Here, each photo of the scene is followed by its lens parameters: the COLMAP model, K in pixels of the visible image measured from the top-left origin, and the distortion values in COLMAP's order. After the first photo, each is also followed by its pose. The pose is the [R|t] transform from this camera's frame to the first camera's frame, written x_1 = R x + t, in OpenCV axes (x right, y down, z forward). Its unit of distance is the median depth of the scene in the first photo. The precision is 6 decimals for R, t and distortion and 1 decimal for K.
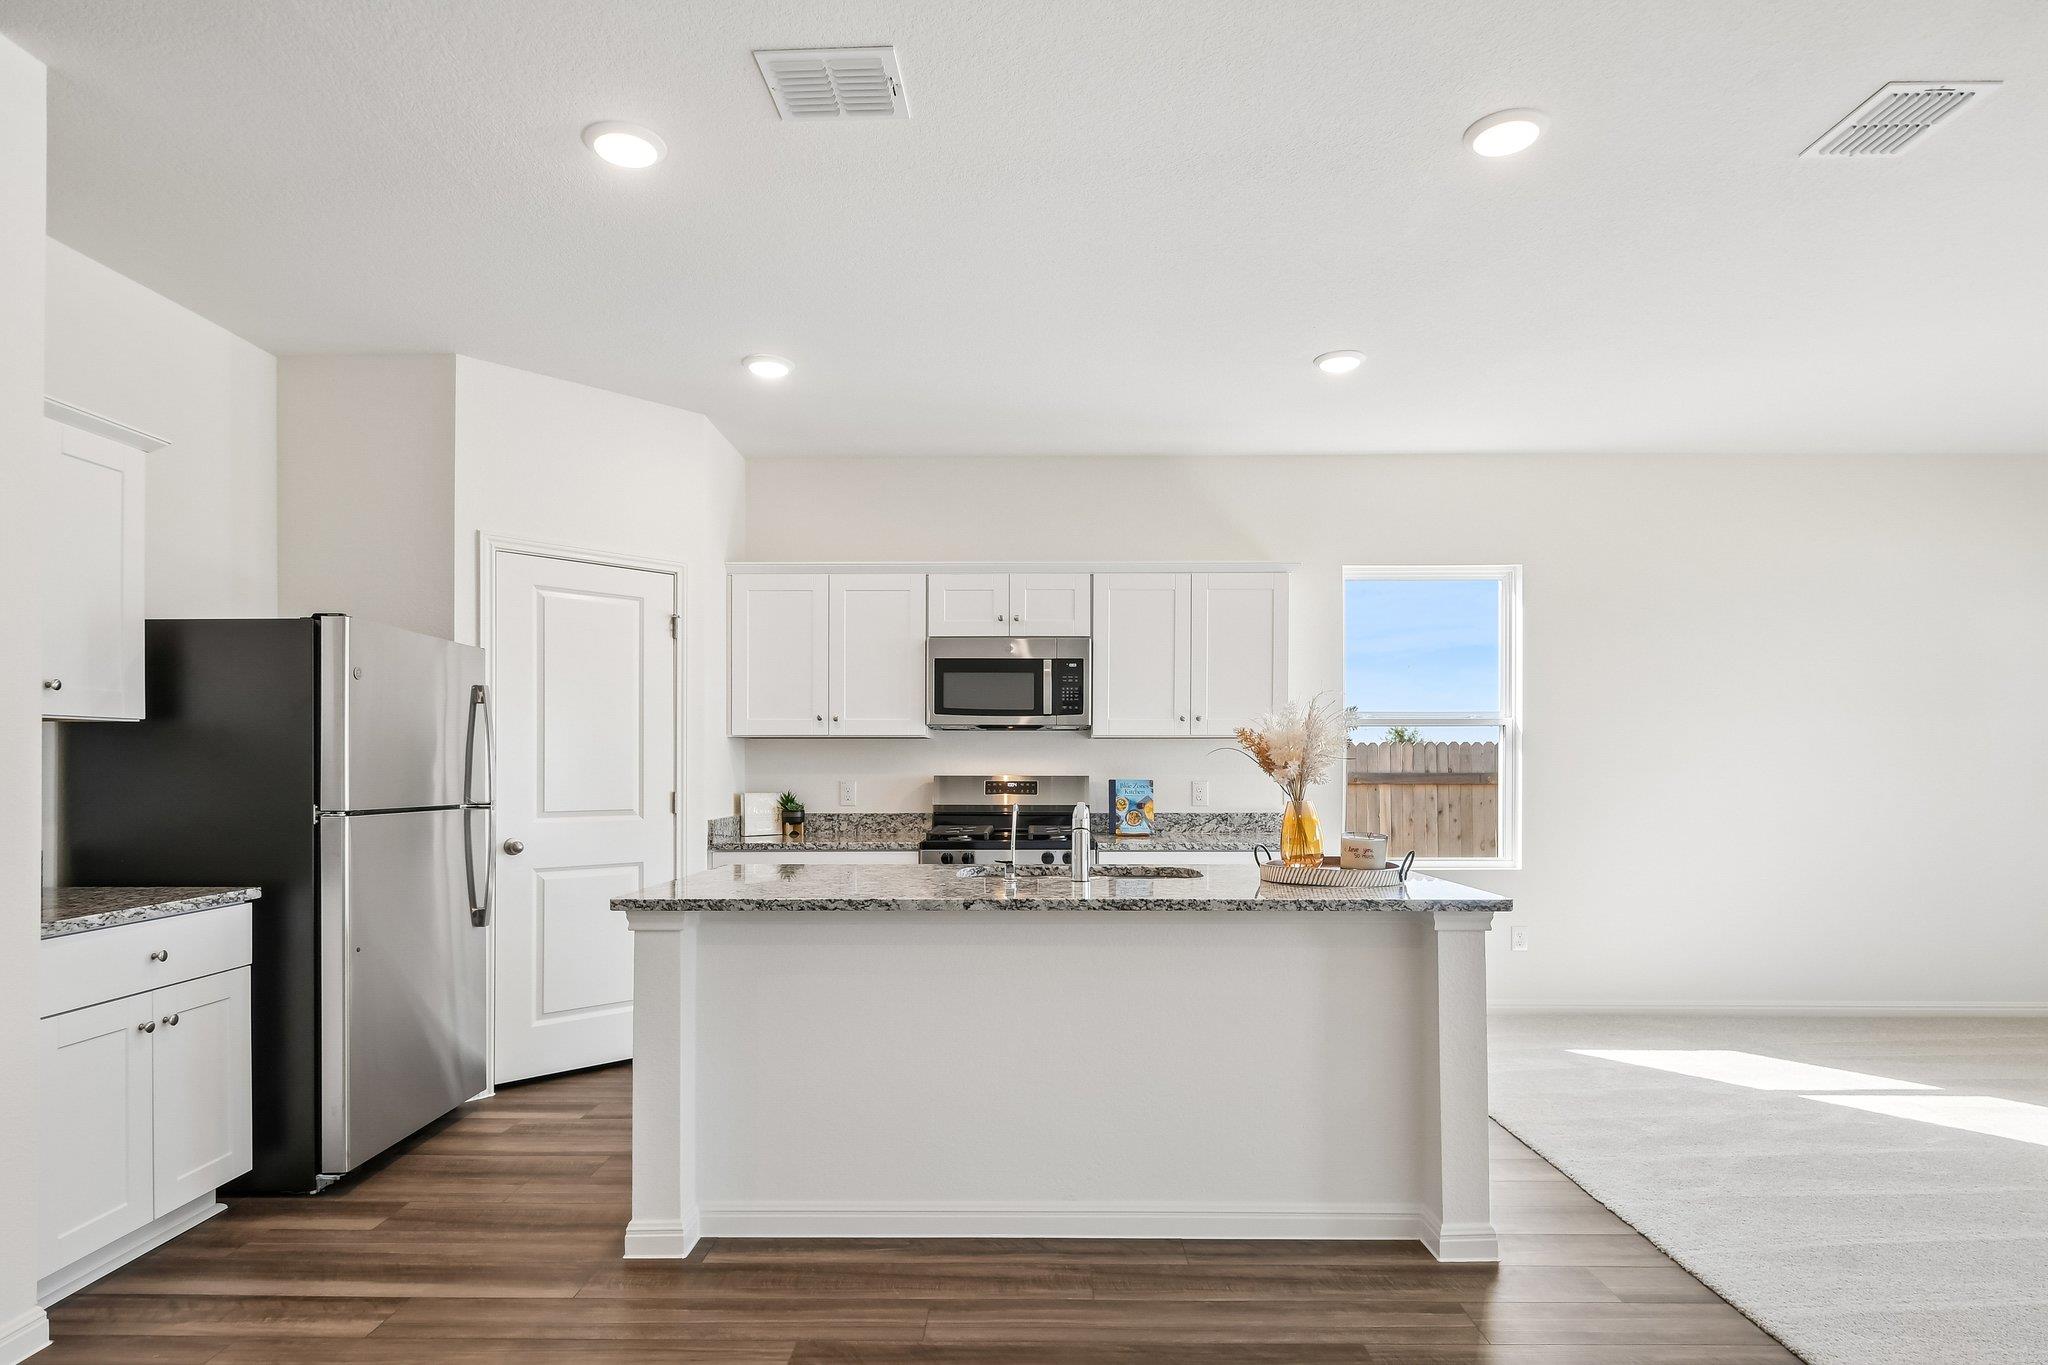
lens RADIAL K [[1078.1, 0, 1023.6], [0, 1078.1, 770.1], [0, 0, 1]] dist [0.001357, -0.001765]
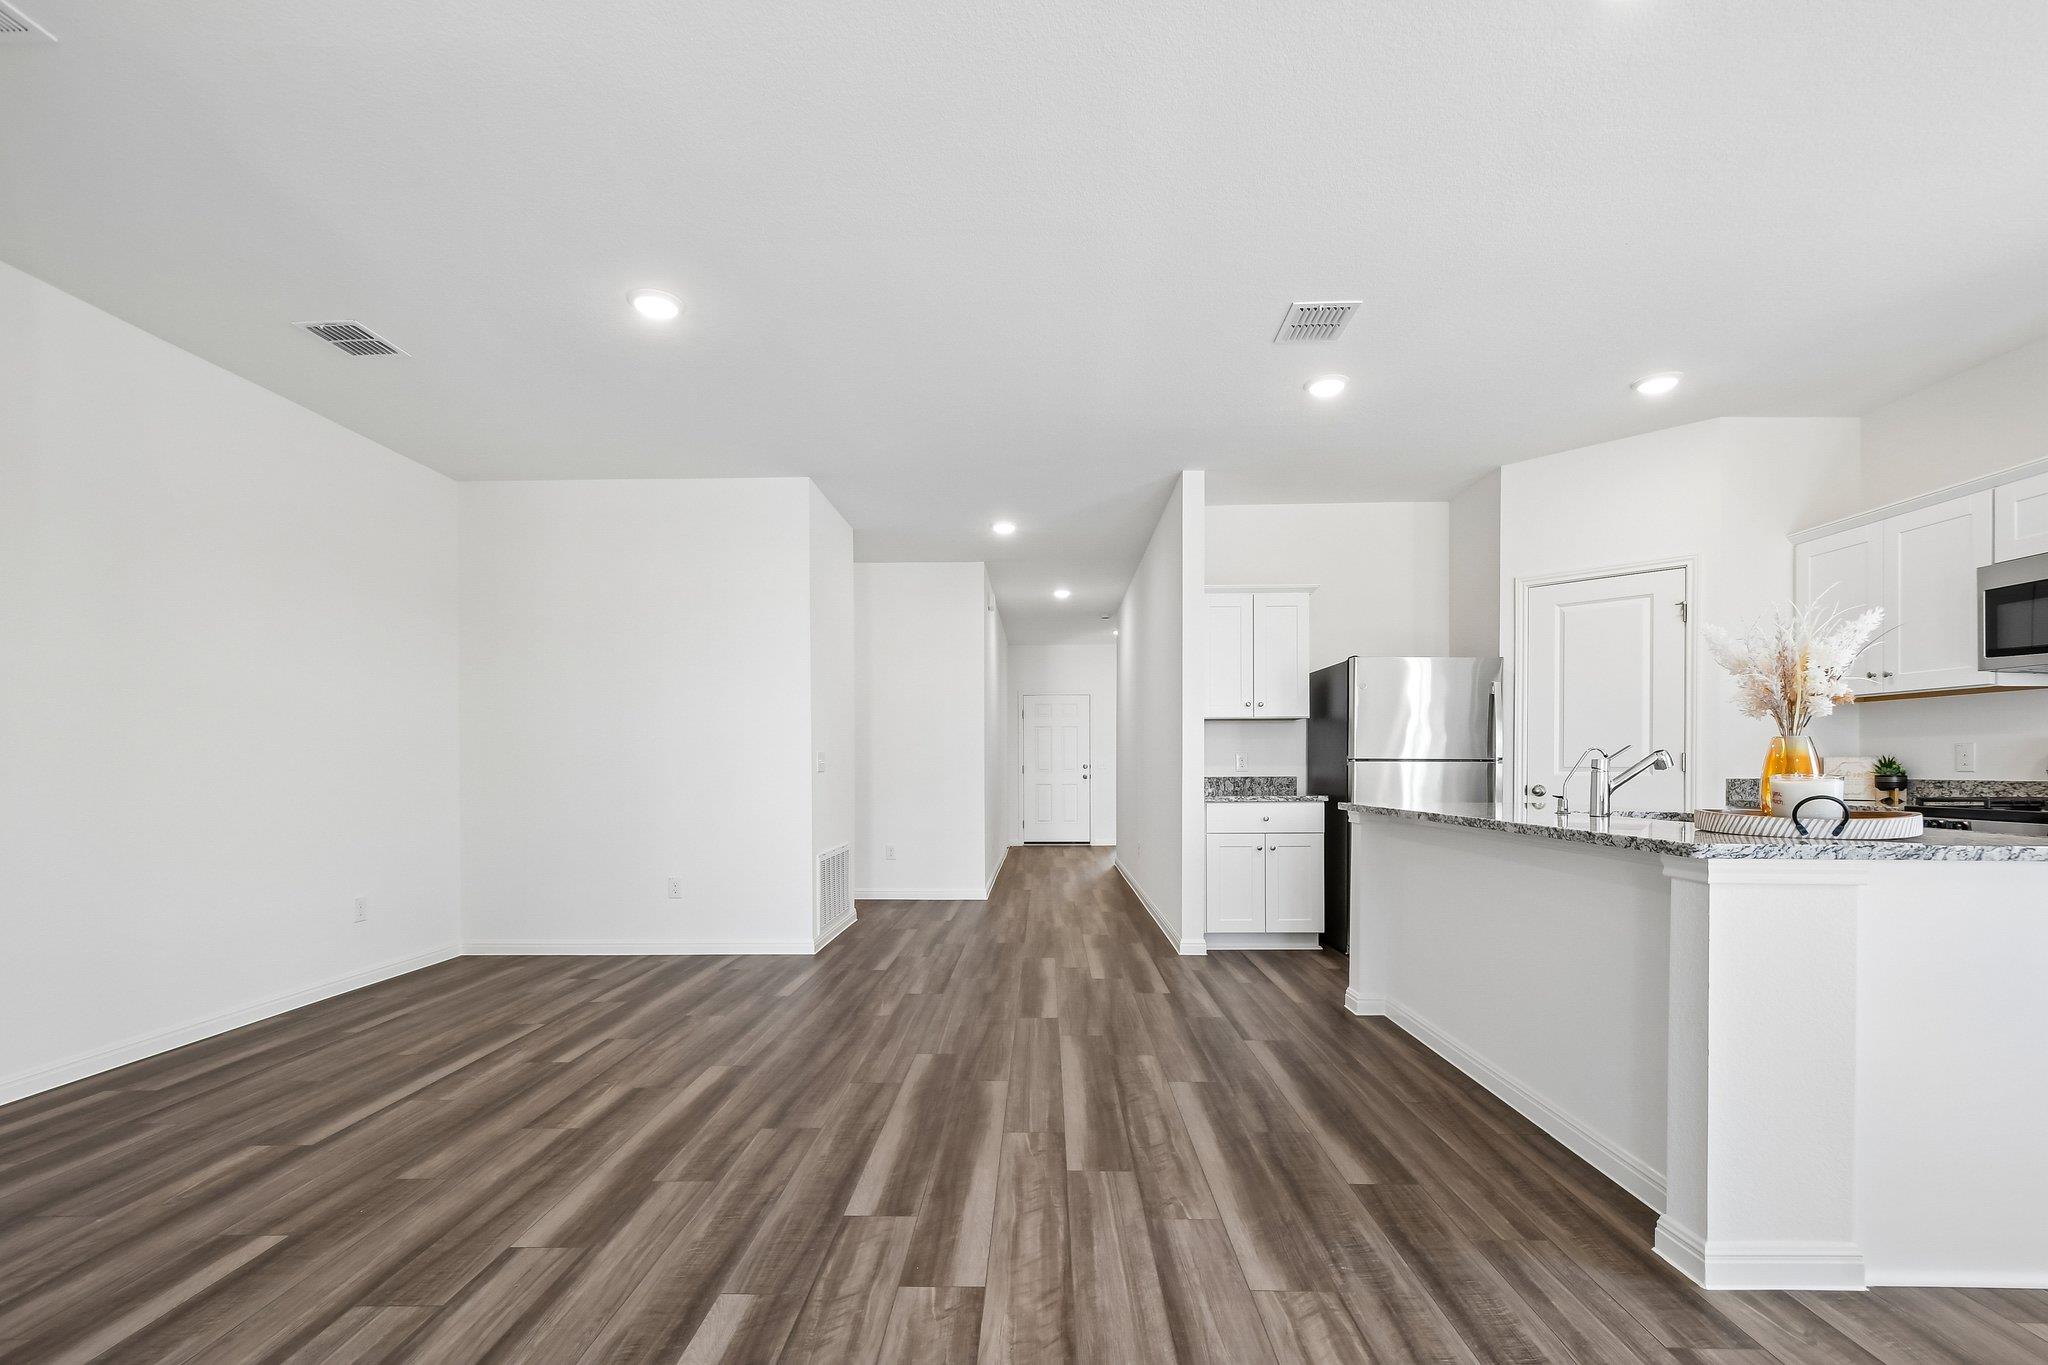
lens RADIAL K [[899.9, 0, 1020.9], [0, 899.9, 777.2], [0, 0, 1]] dist [0.005298, -0.005699]
pose [[-0.010407, 0.010906, -0.999886, 0.718778], [-0.001918, 0.999938, 0.010926, 0.039875], [0.999944, 0.002031, -0.010385, 0.313158]]
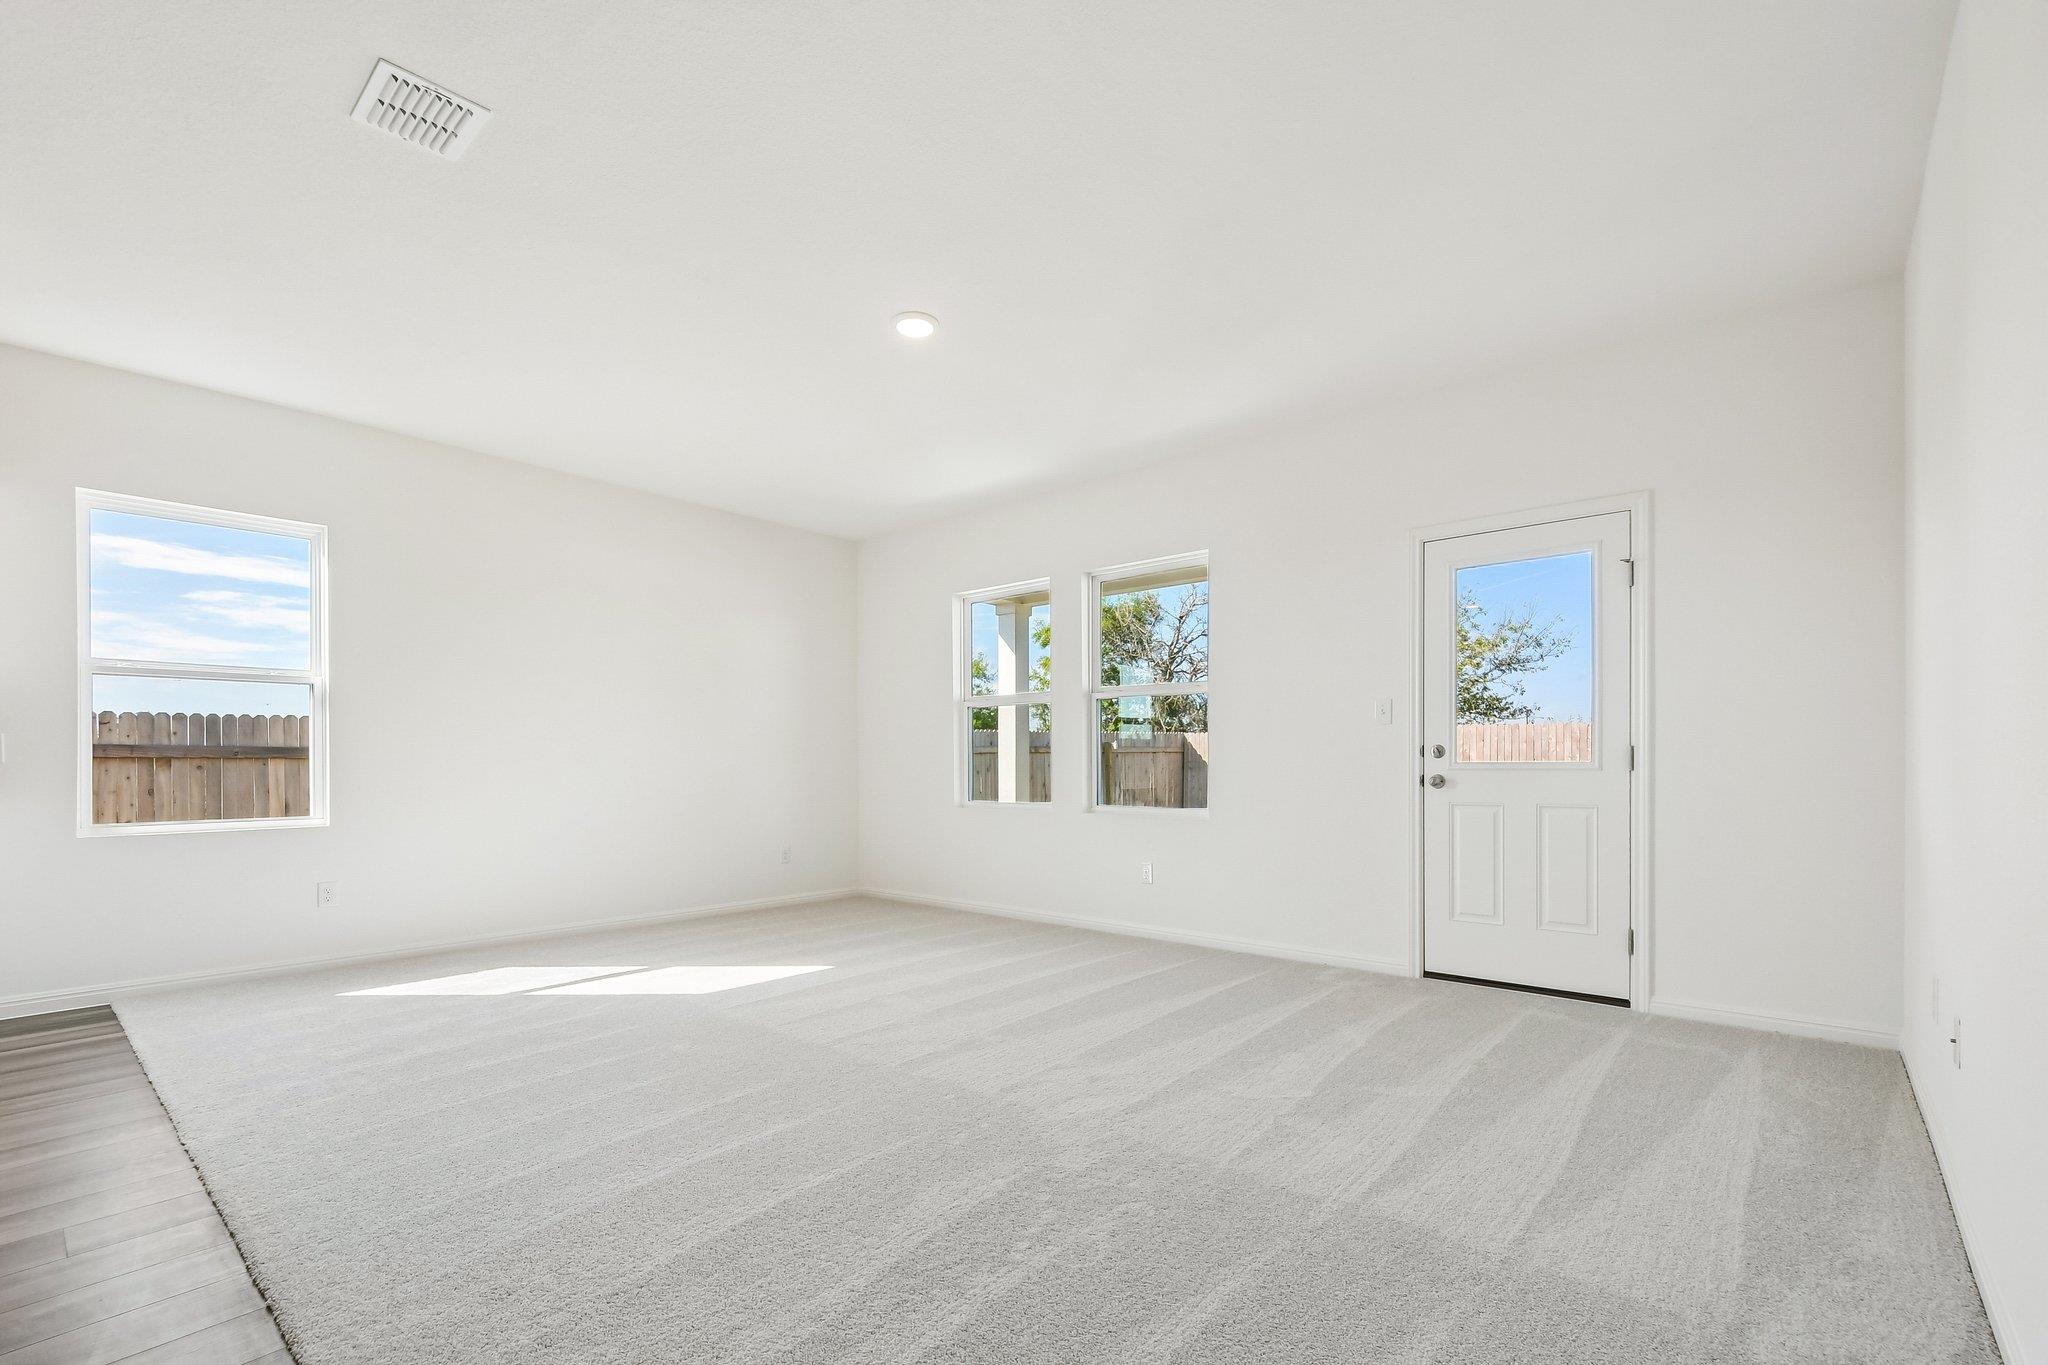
lens RADIAL K [[899.9, 0, 1012.9], [0, 899.9, 765.8], [0, 0, 1]] dist [0.005298, -0.005699]
pose [[0.648459, -0.002949, 0.761244, 0.292607], [0.008850, 0.999954, -0.003665, 0.055145], [-0.761198, 0.009113, 0.648455, -0.056196]]
